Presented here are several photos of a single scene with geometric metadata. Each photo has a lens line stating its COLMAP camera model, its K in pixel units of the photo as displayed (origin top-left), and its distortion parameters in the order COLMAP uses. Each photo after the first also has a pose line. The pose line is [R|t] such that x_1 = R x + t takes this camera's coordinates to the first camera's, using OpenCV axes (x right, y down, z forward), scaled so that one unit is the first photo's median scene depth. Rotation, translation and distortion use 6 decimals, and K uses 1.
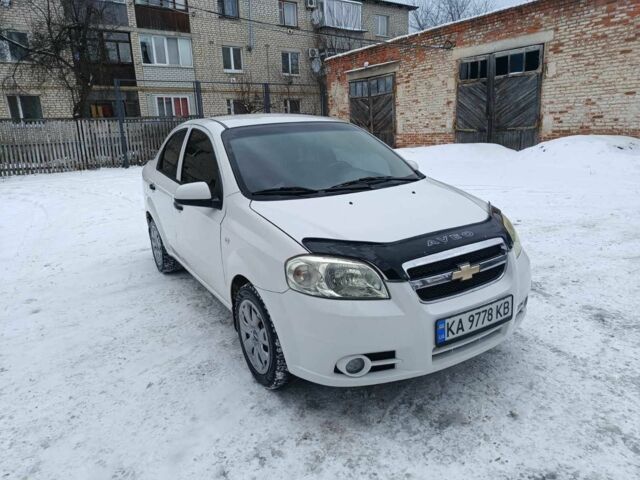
lens RADIAL K [[444.5, 0, 318.7], [0, 444.5, 237.3], [0, 0, 1]] dist [0.036566, -0.022103]
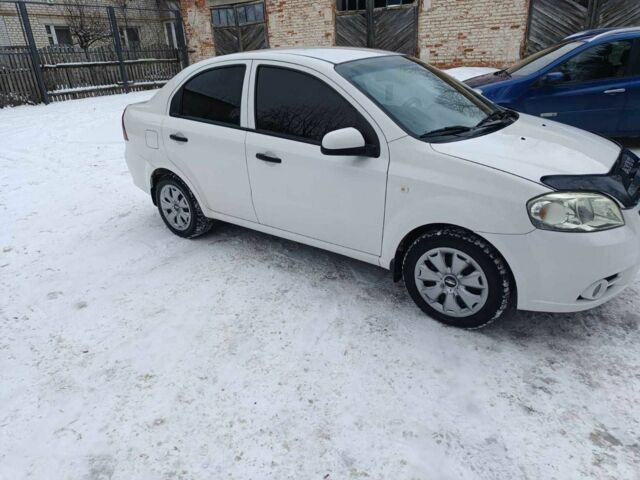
lens RADIAL K [[444.5, 0, 321.4], [0, 444.5, 237.0], [0, 0, 1]] dist [0.036566, -0.022103]
pose [[0.932301, -0.138908, 0.333945, -0.146112], [0.092977, 0.984325, 0.149868, -0.010695], [-0.349528, -0.108673, 0.930602, 0.036725]]
